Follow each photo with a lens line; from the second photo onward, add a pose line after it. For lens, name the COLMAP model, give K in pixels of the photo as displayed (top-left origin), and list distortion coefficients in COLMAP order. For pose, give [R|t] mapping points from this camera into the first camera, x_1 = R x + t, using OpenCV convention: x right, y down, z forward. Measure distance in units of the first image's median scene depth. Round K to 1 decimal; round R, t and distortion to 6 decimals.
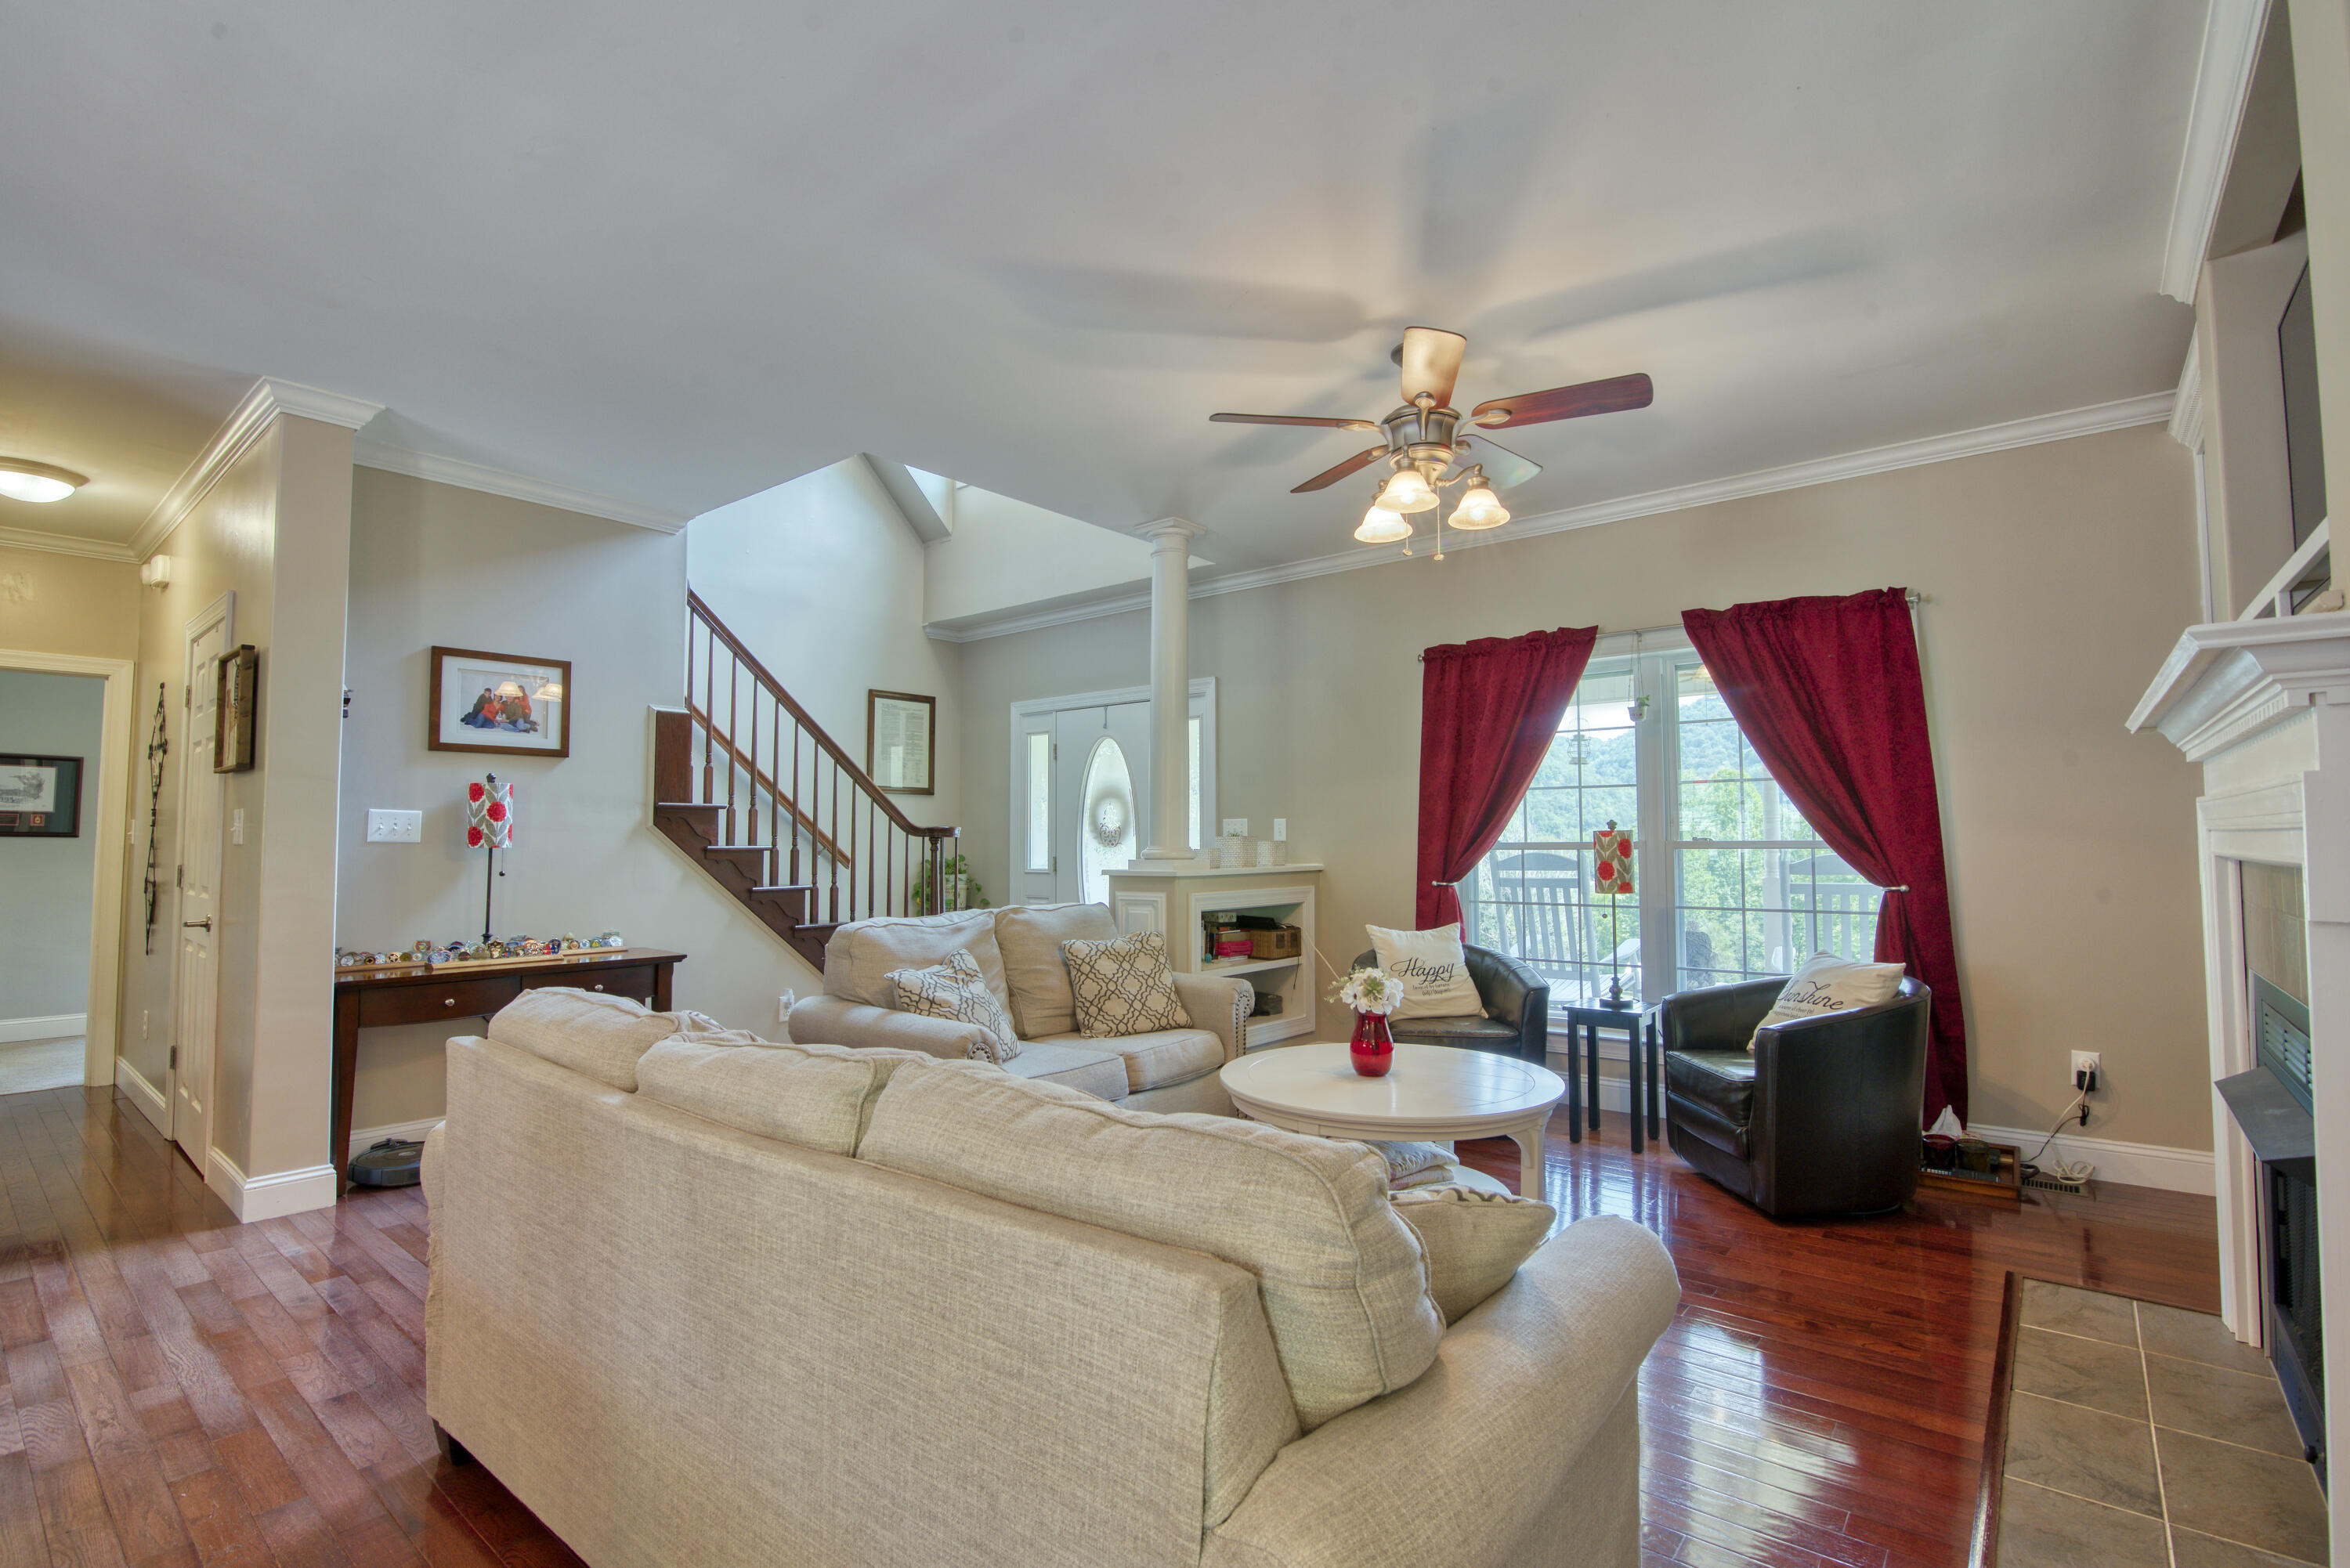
lens RADIAL K [[1090.5, 0, 1178.8], [0, 1090.5, 791.9], [0, 0, 1]] dist [-0.016168, -0.000515]
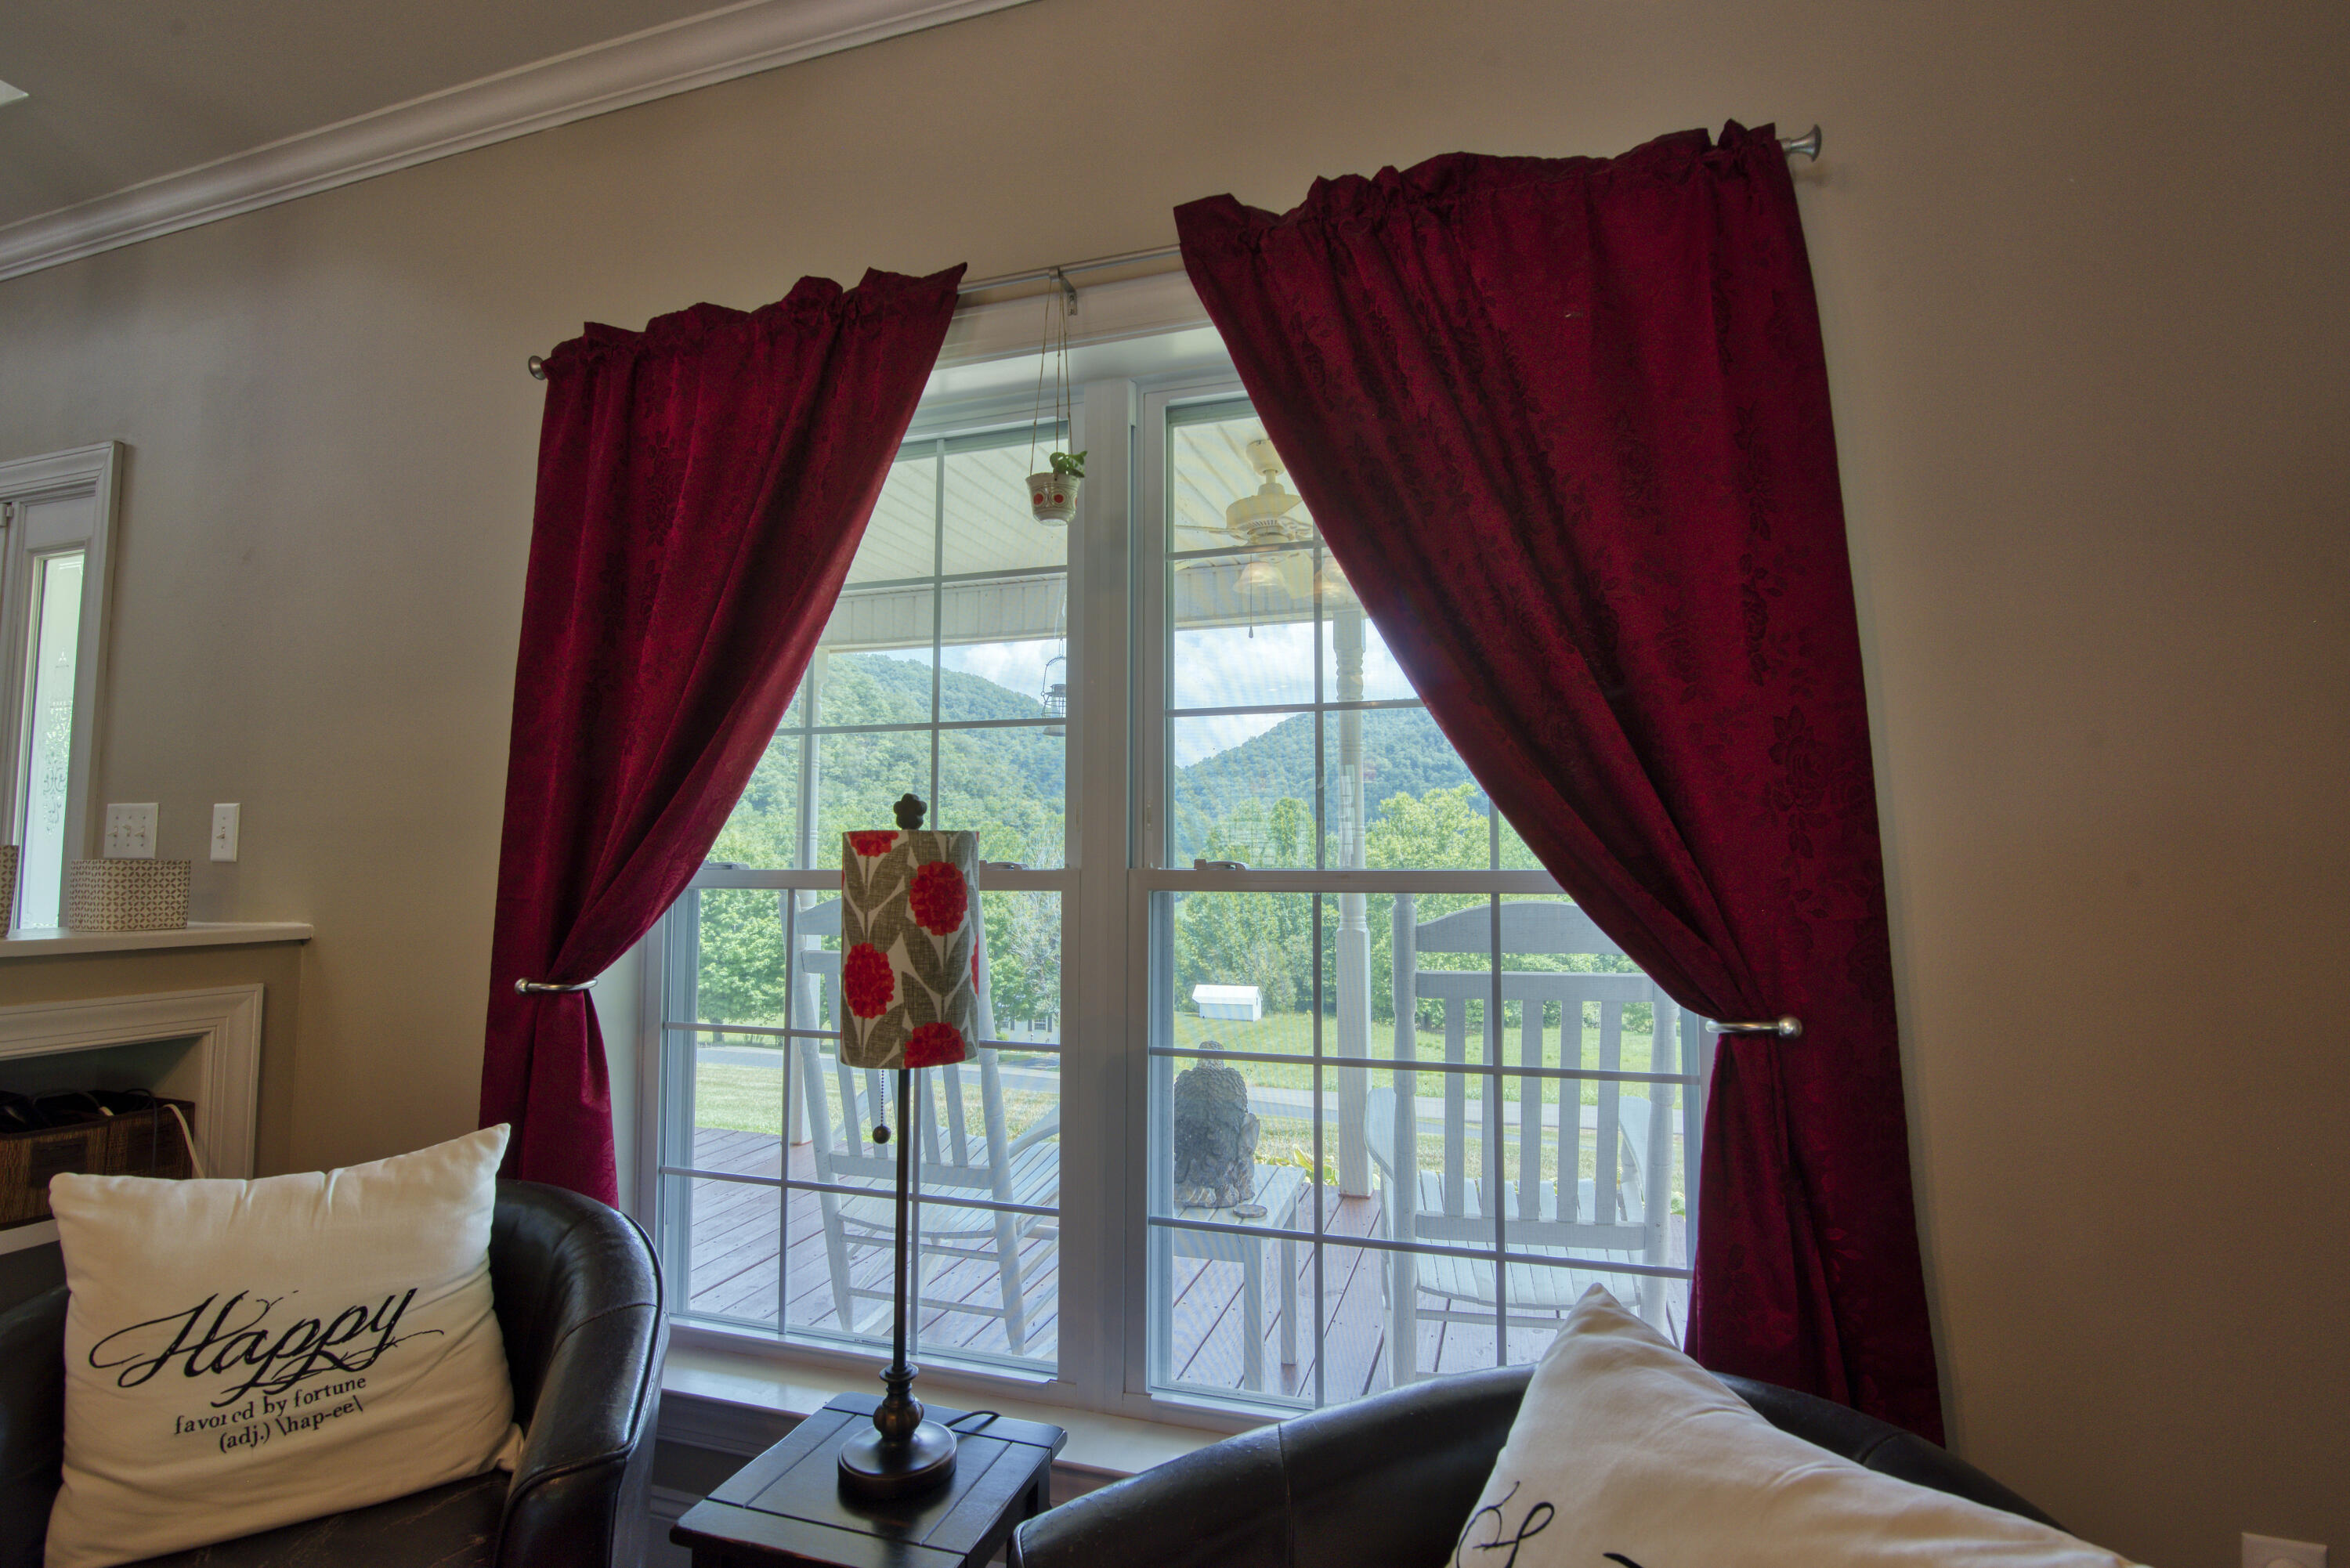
lens RADIAL K [[1090.5, 0, 1172.5], [0, 1090.5, 791.9], [0, 0, 1]] dist [-0.016168, -0.000515]
pose [[0.932124, 0.029432, 0.360942, 0.315095], [-0.022045, 0.999455, -0.024566, 0.026995], [-0.361469, 0.014941, 0.932265, 0.625243]]
